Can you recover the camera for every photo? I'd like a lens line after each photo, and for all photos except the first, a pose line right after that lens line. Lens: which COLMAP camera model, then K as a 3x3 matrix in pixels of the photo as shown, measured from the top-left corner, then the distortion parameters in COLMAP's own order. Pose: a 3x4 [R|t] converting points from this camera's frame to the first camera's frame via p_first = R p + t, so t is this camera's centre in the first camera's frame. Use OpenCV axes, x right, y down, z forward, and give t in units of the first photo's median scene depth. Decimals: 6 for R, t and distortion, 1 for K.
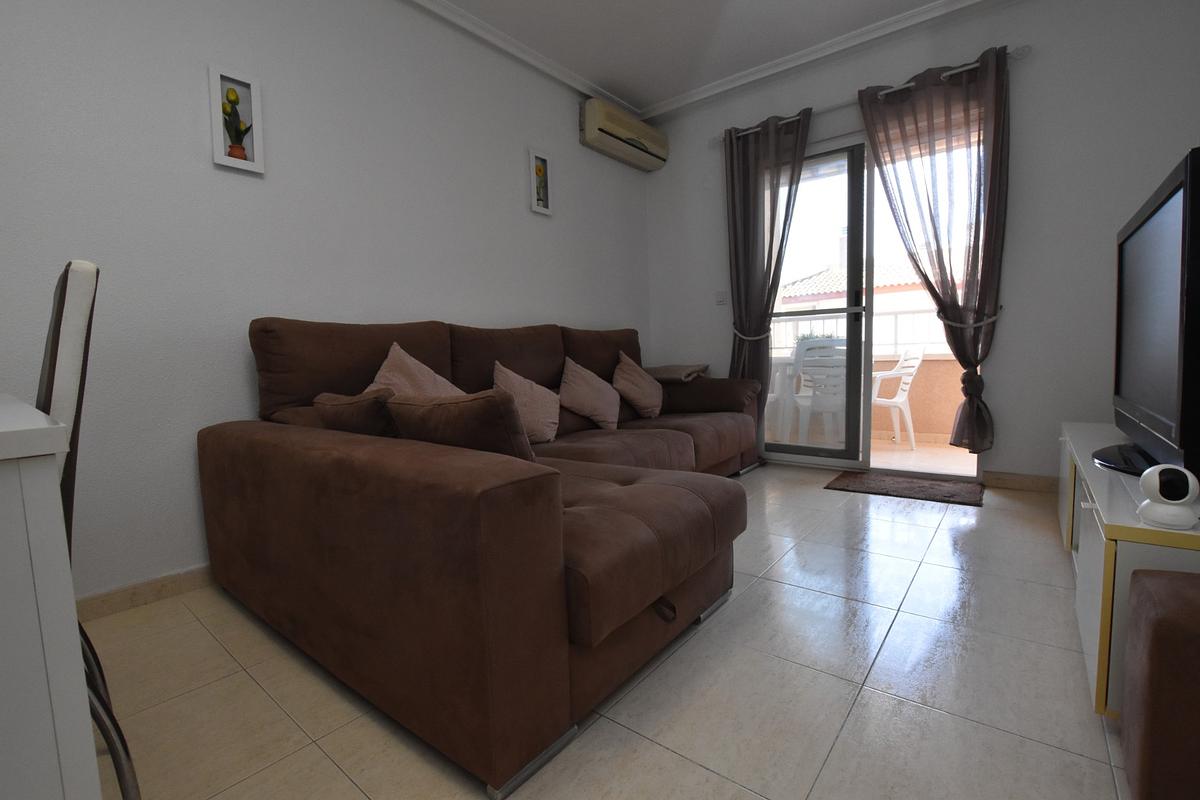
lens RADIAL K [[529.2, 0, 600.0], [0, 529.2, 400.0], [0, 0, 1]] dist [-0.033881, 0.000319]
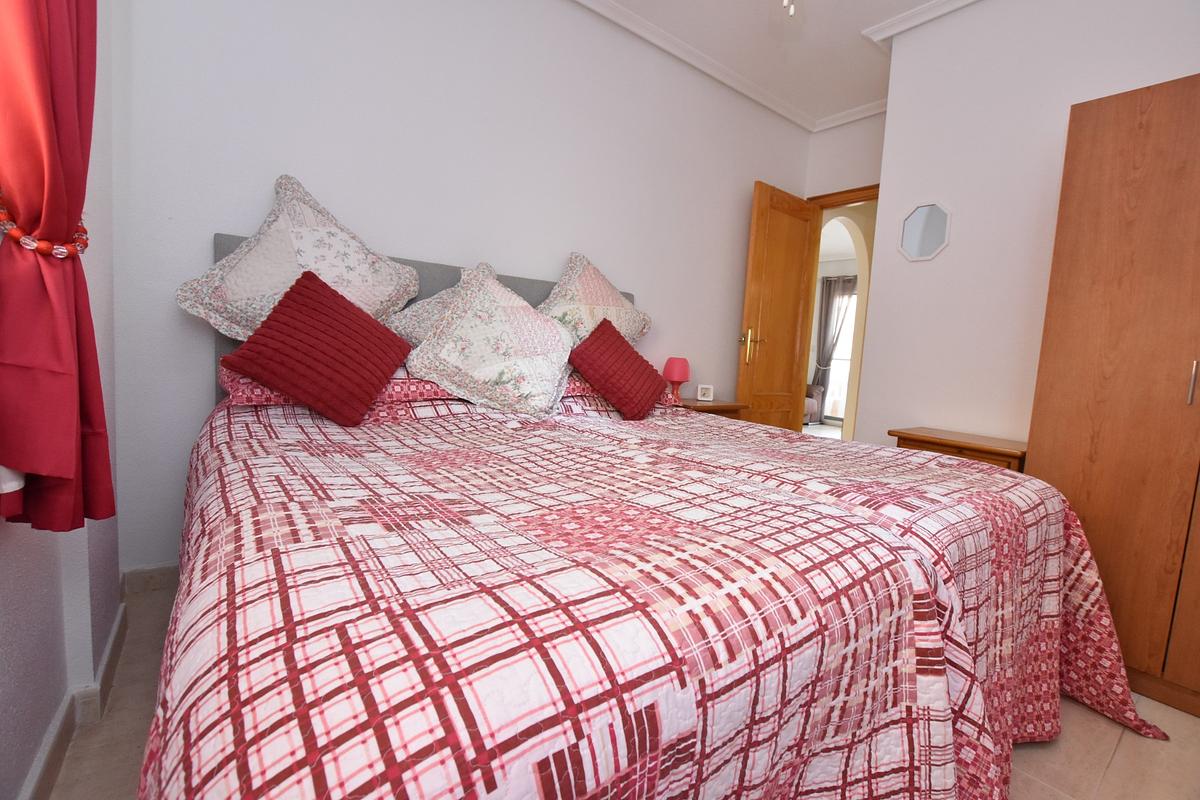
lens RADIAL K [[529.2, 0, 600.0], [0, 529.2, 400.0], [0, 0, 1]] dist [-0.033881, 0.000319]
pose [[0.970210, 0.109777, -0.215966, -0.147465], [-0.107668, 0.993954, 0.021541, 0.077330], [0.217025, 0.002354, 0.976163, -1.467672]]
